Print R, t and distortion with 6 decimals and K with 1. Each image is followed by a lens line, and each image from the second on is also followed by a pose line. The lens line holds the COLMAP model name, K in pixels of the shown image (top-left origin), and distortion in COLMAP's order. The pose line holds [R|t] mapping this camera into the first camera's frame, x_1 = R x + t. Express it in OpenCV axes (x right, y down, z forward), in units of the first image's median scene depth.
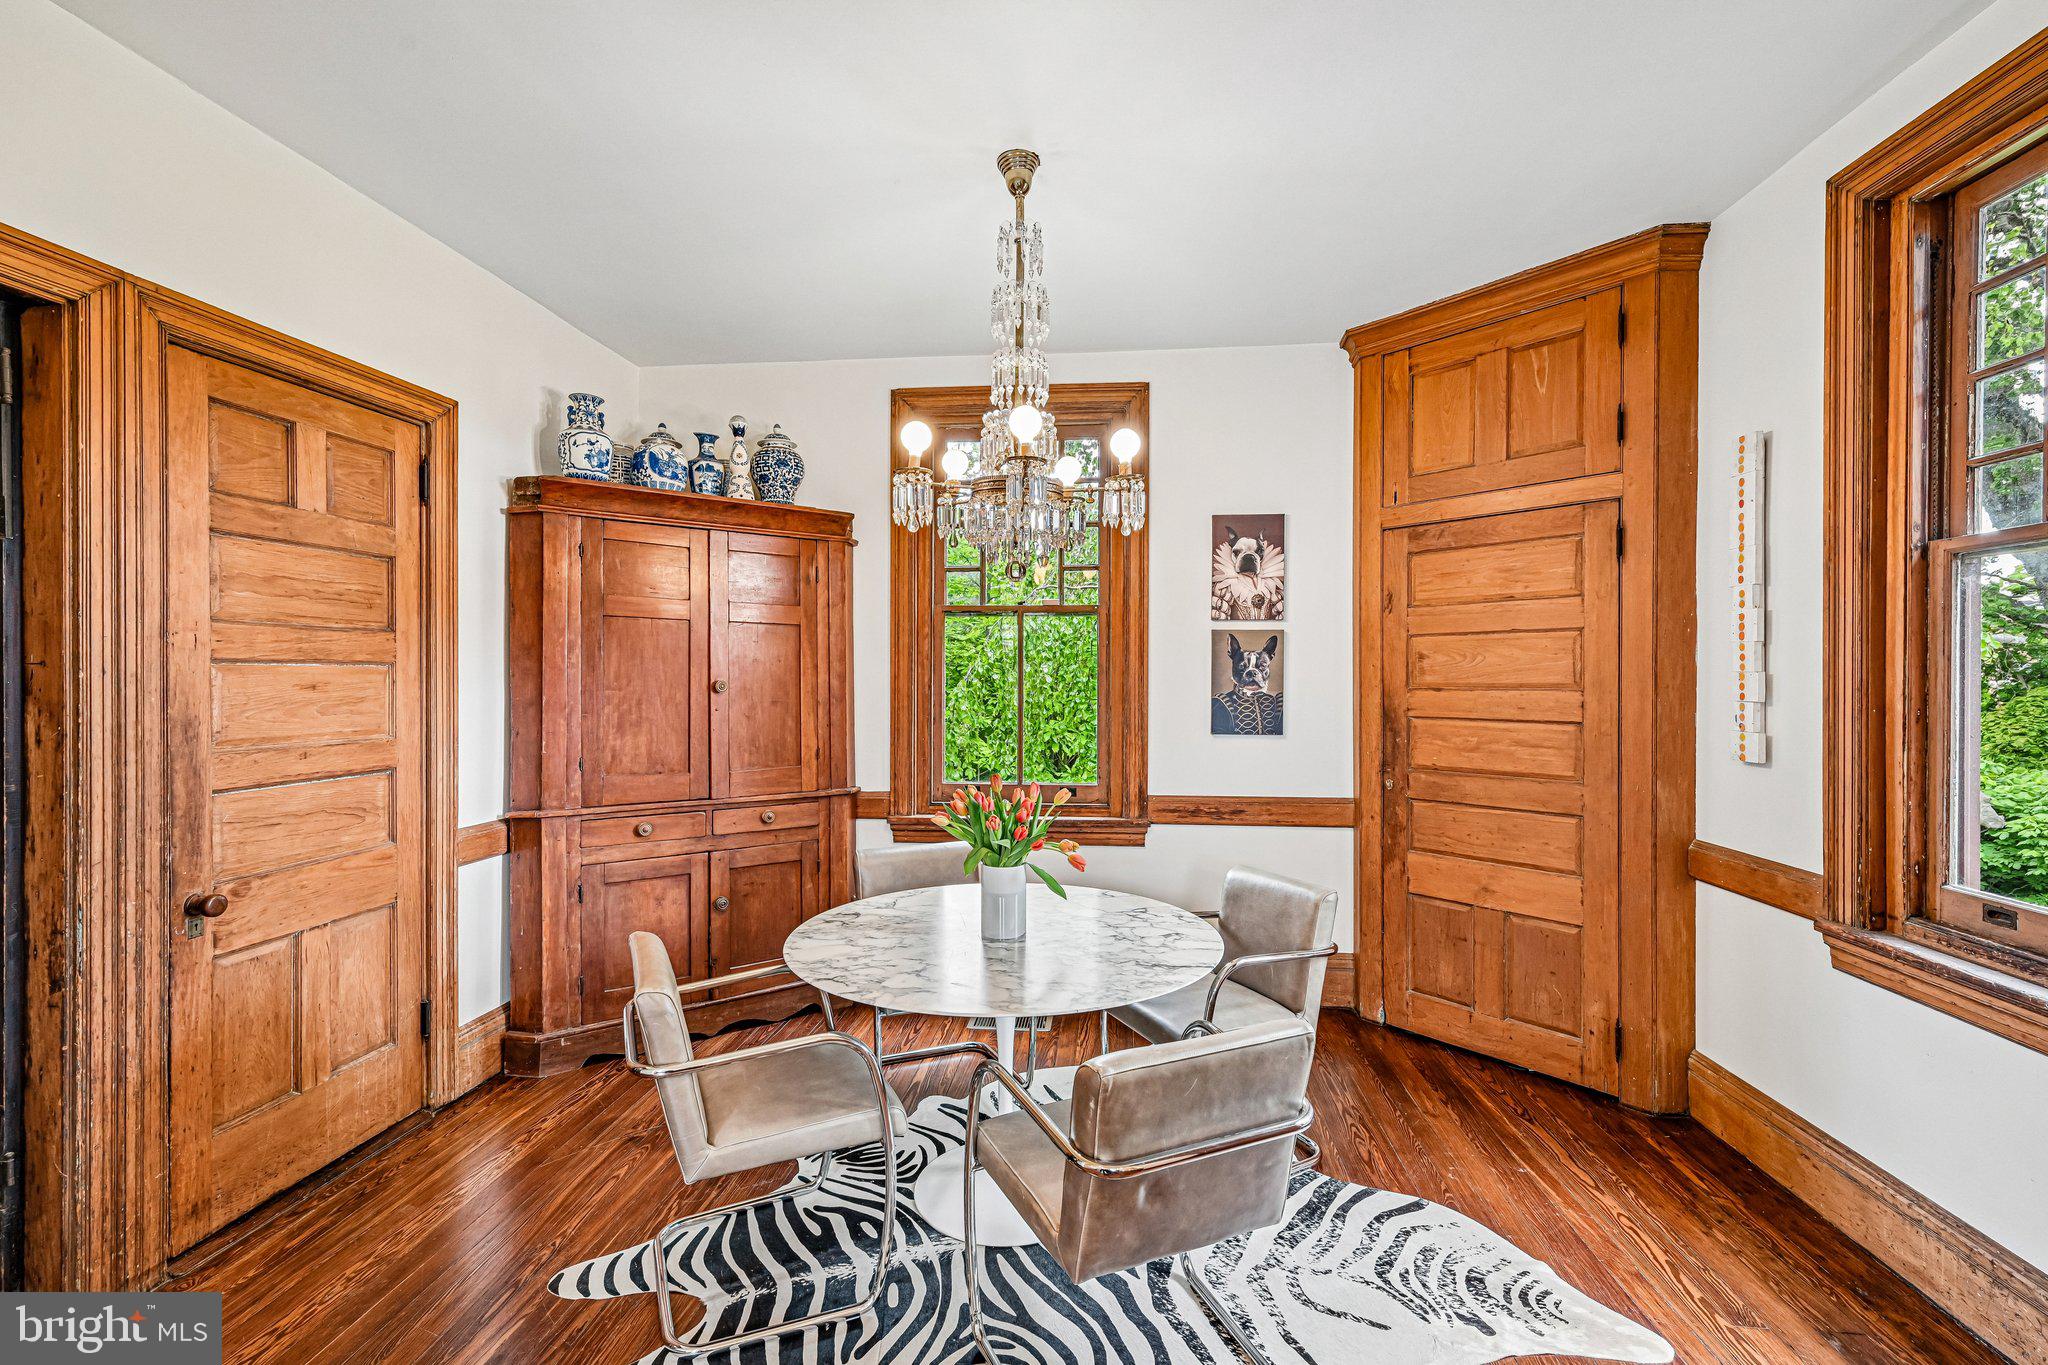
lens RADIAL K [[891.3, 0, 1018.1], [0, 891.3, 683.1], [0, 0, 1]] dist [0.001982, 0.000385]
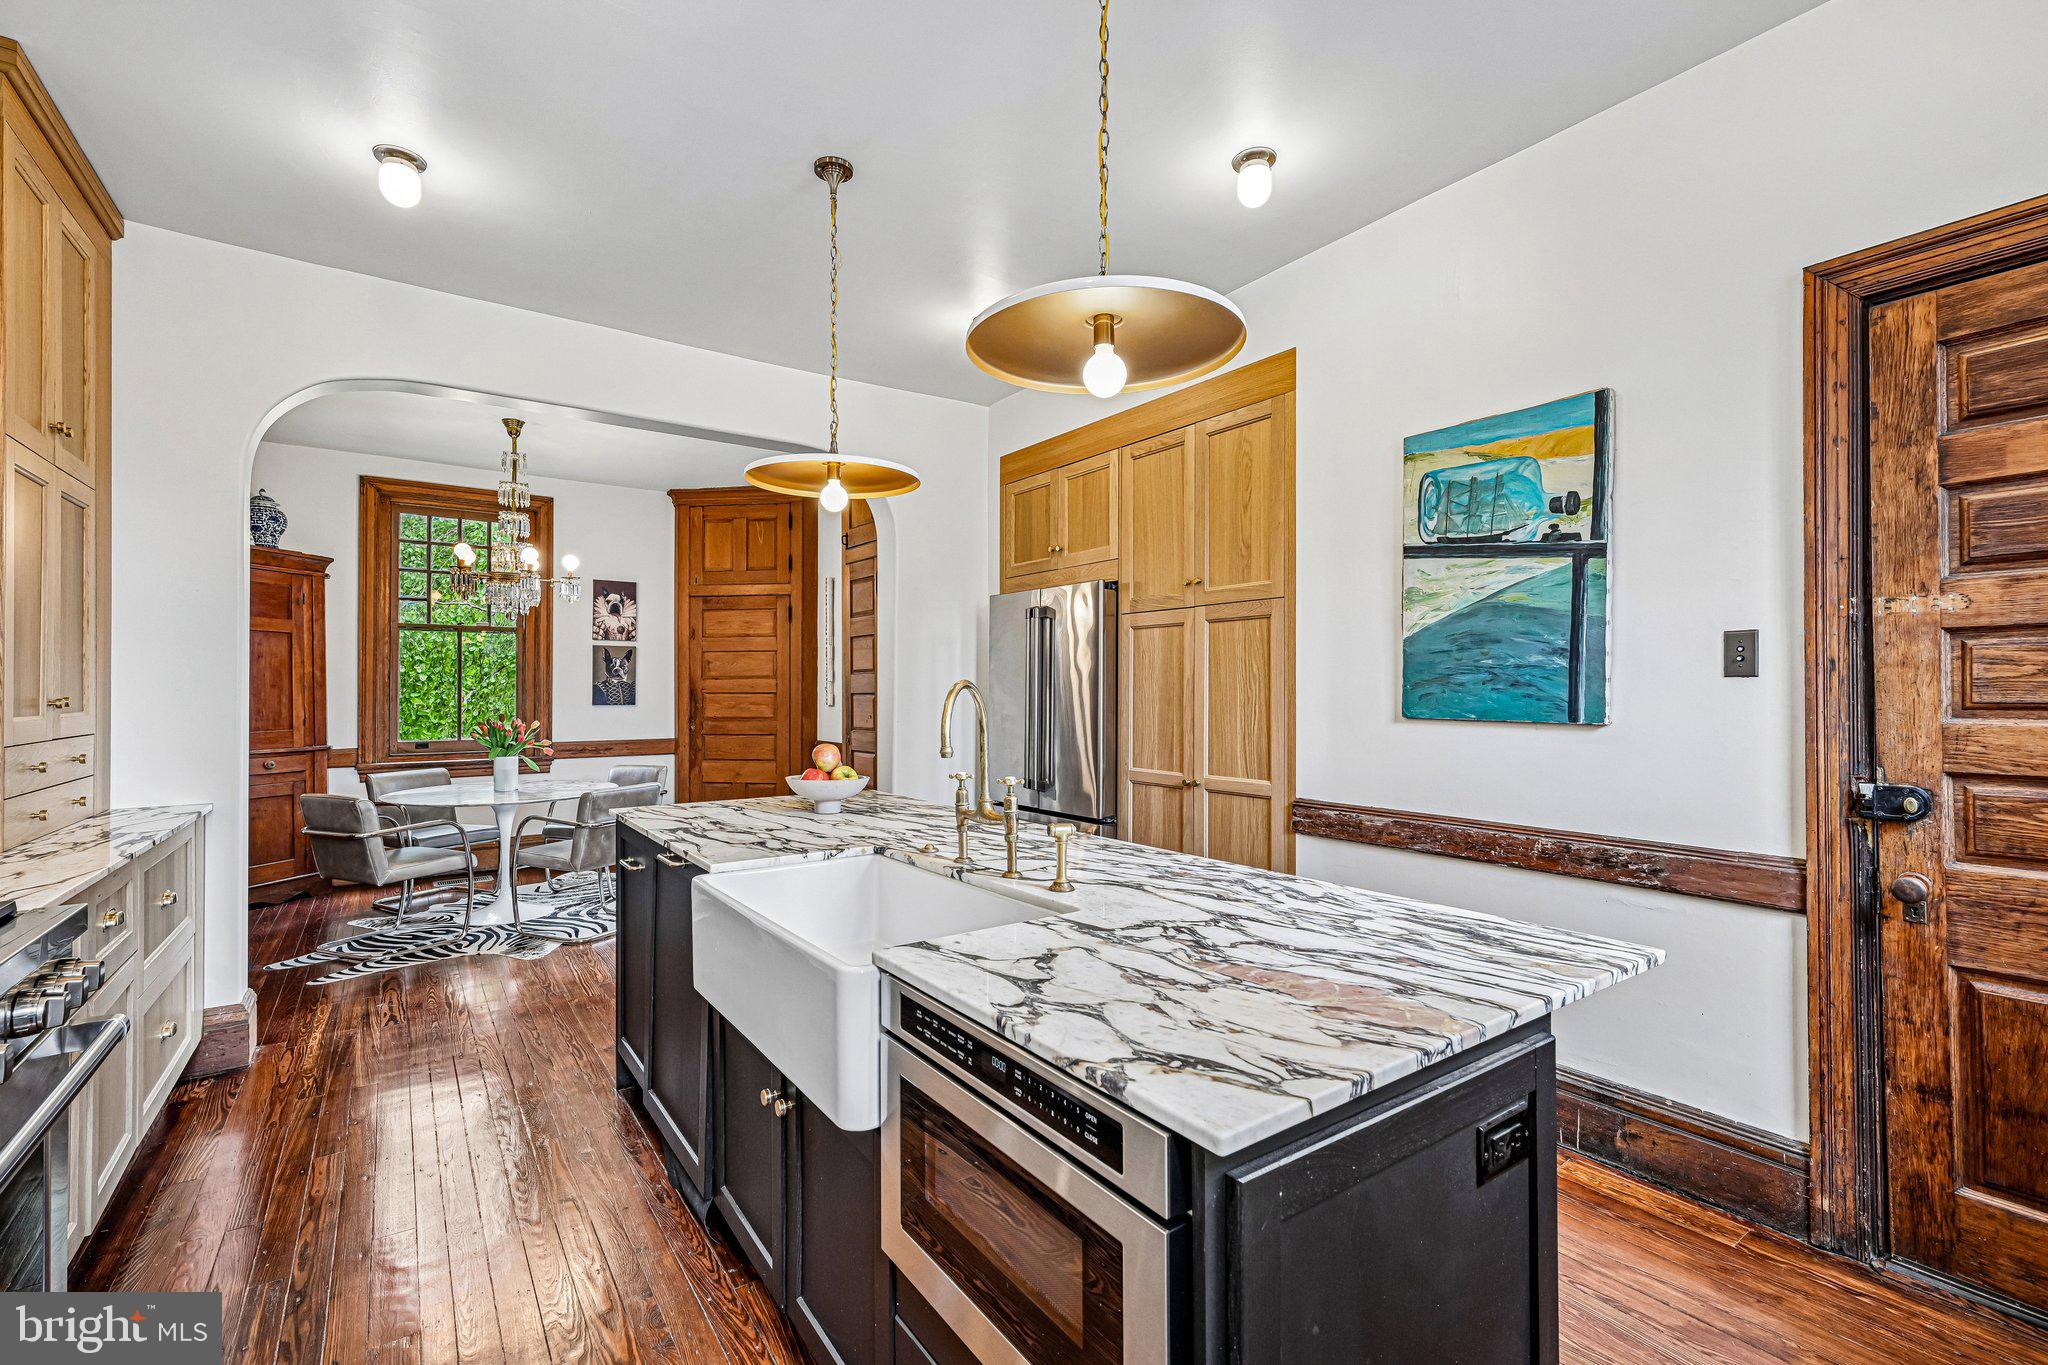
lens RADIAL K [[891.3, 0, 1018.1], [0, 891.3, 683.1], [0, 0, 1]] dist [0.001982, 0.000385]
pose [[0.748462, 0.003389, 0.663169, -0.325355], [0.005156, 0.999927, -0.010929, 0.038848], [-0.663158, 0.011600, 0.748390, -0.879059]]
